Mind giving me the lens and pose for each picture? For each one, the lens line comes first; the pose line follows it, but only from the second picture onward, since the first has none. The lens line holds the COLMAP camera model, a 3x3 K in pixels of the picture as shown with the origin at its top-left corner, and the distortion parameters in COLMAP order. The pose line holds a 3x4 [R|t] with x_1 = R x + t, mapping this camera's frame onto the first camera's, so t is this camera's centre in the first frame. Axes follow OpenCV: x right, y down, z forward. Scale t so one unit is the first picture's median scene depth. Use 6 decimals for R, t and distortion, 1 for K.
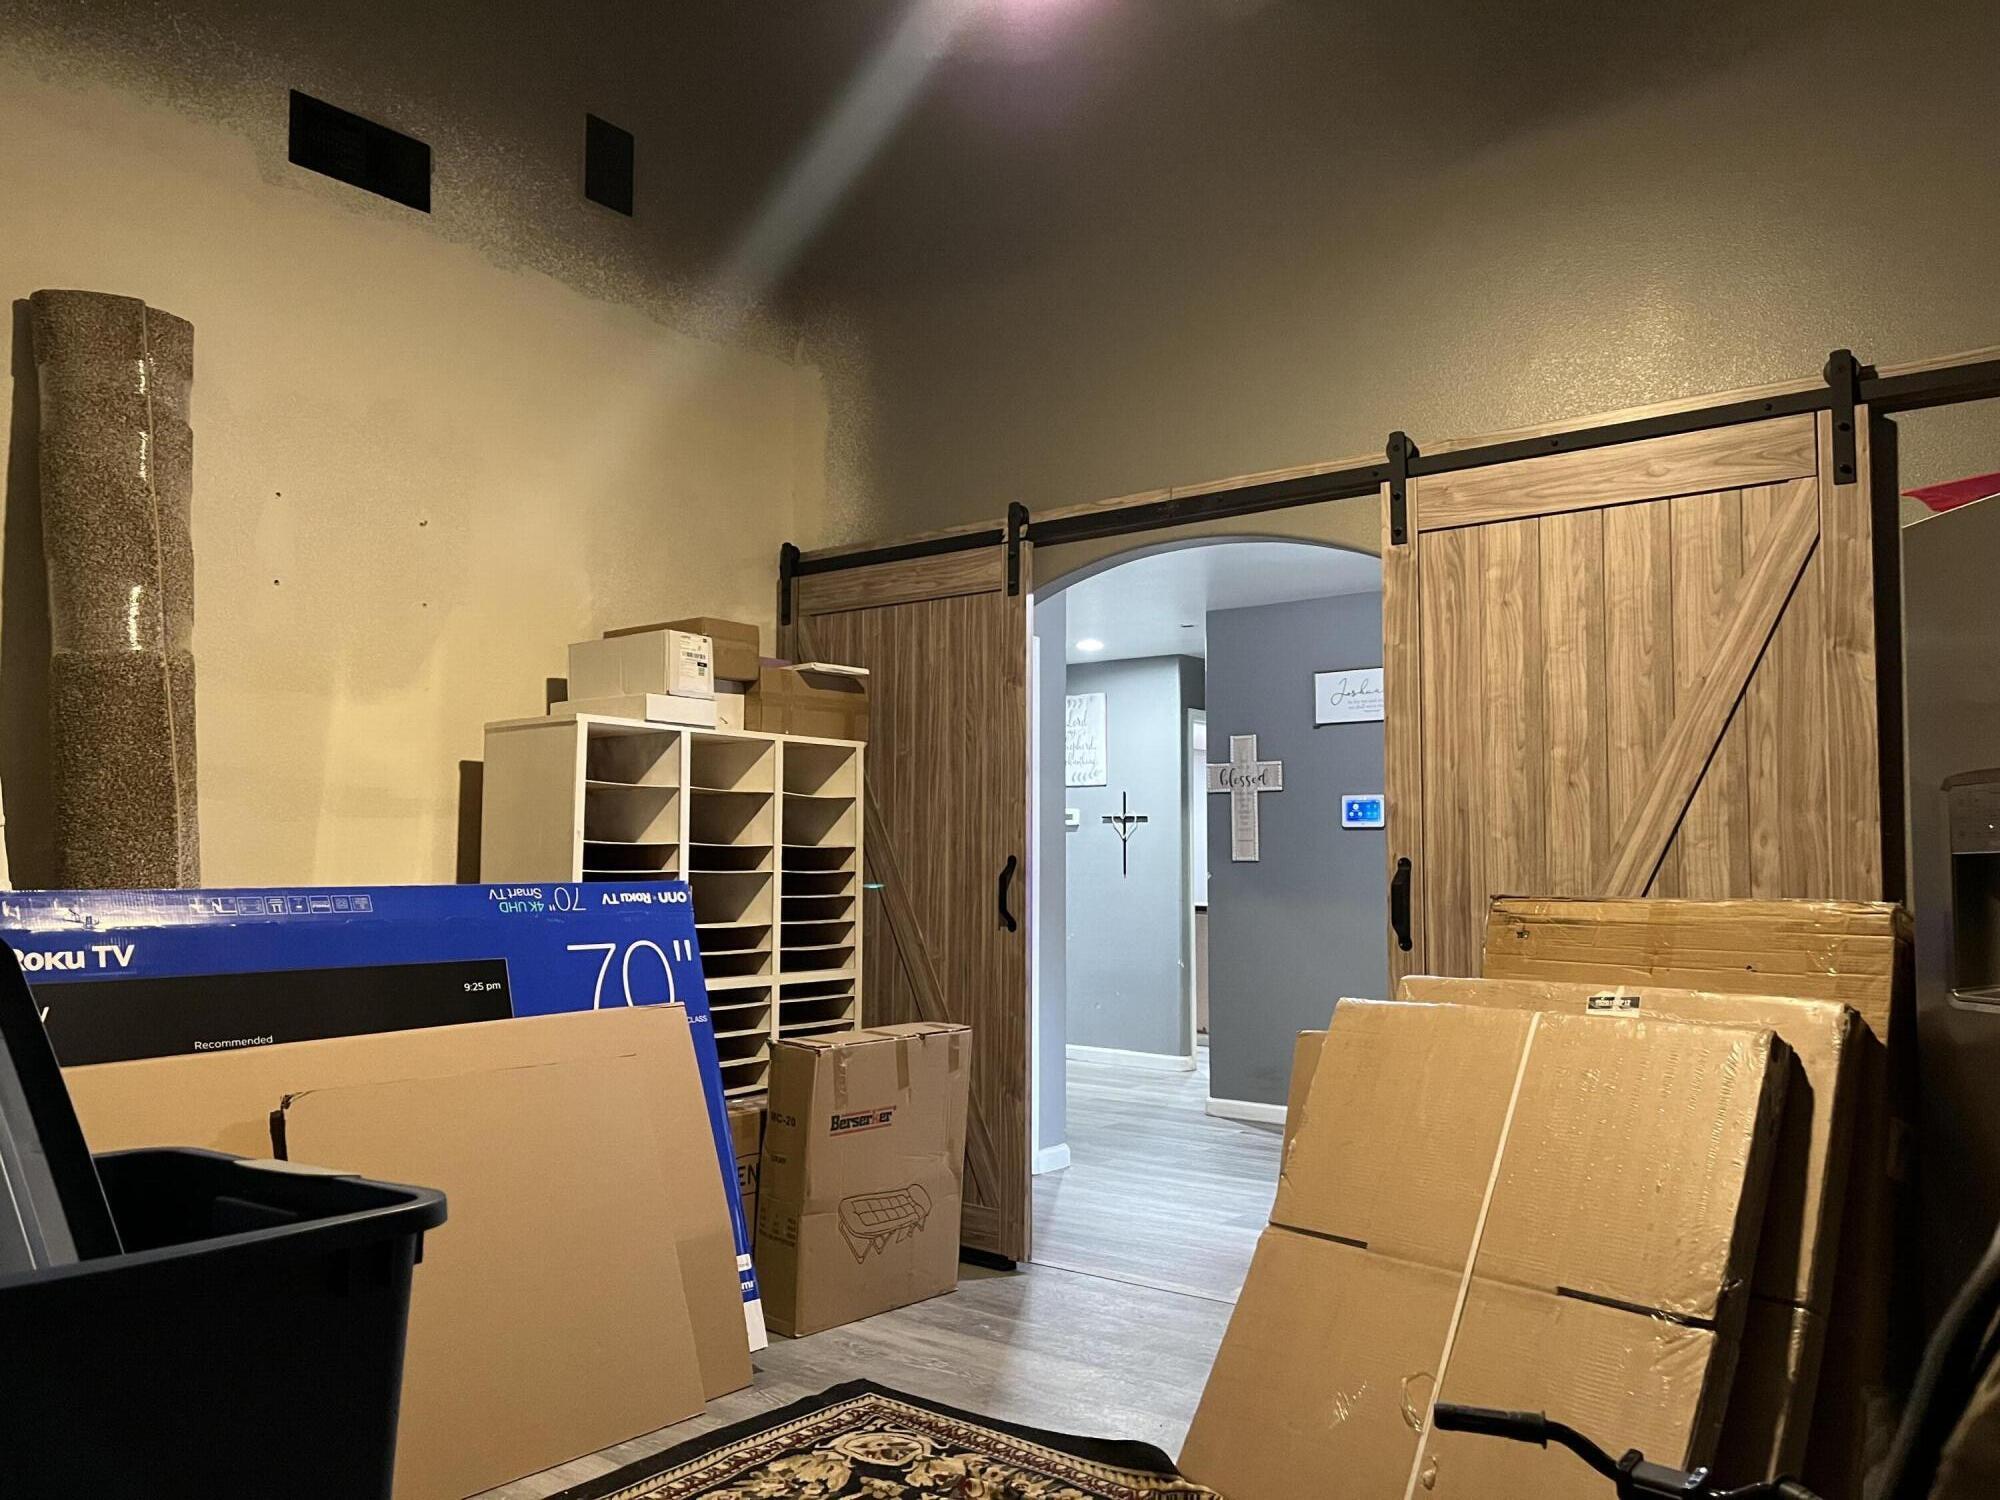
lens RADIAL K [[1516.9, 0, 993.9], [0, 1516.9, 756.6], [0, 0, 1]] dist [0.080954, -0.116348]
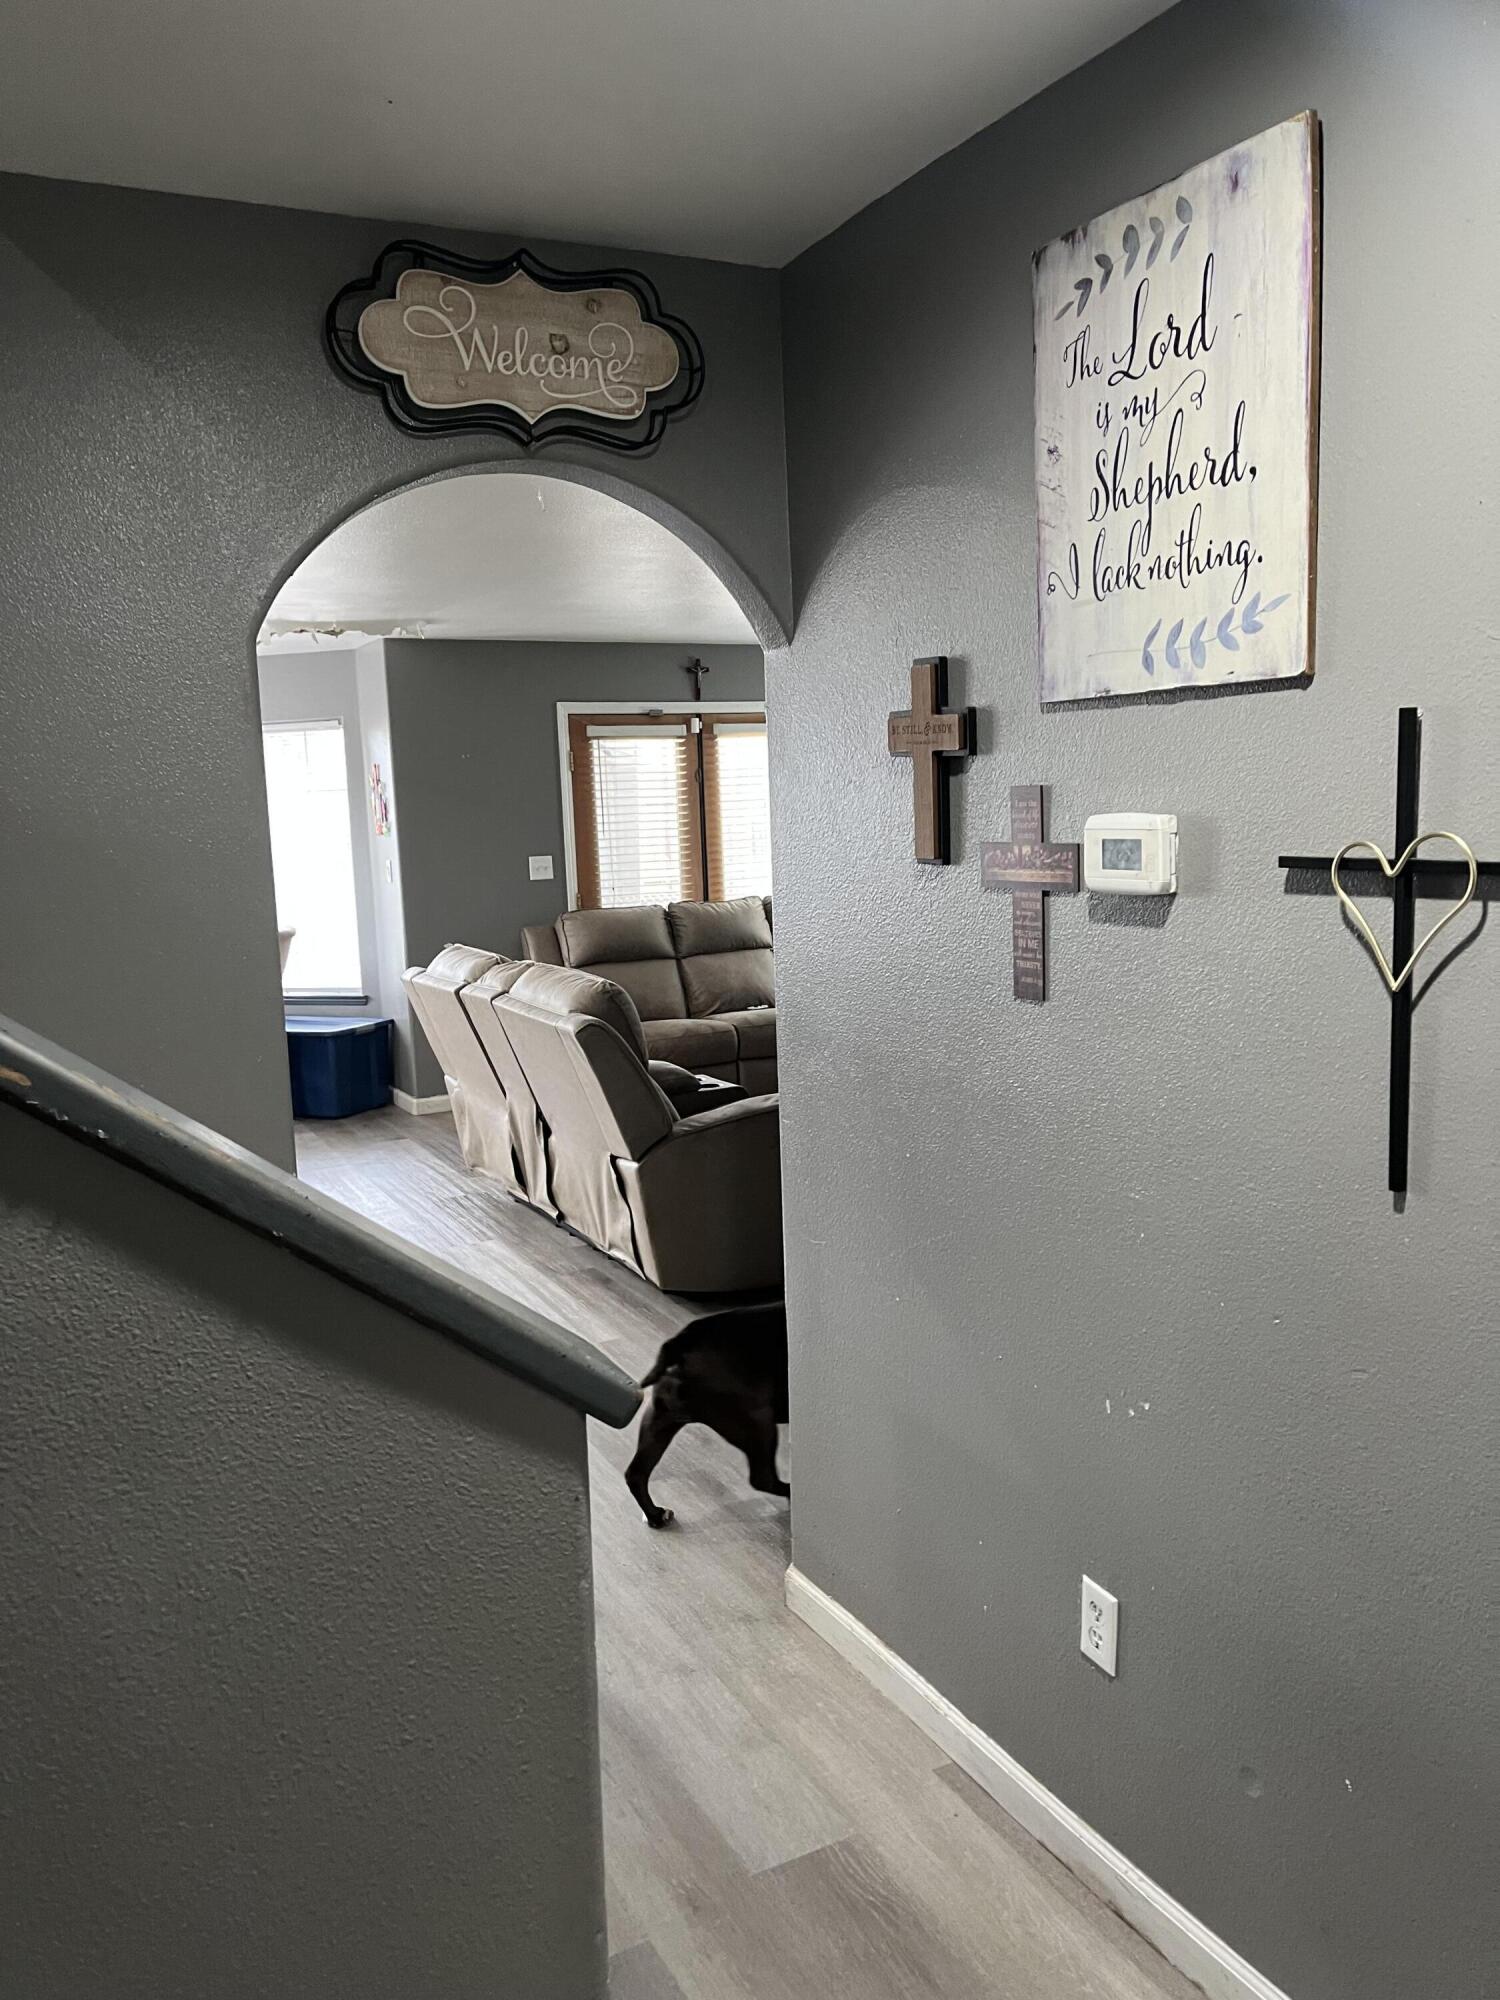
lens RADIAL K [[1511.8, 0, 745.9], [0, 1511.8, 1011.5], [0, 0, 1]] dist [0.072811, -0.108549]
pose [[0.908475, 0.022591, -0.417327, 0.114533], [0.068557, 0.976957, 0.202128, 0.020822], [0.412277, -0.212239, 0.885992, 1.030954]]
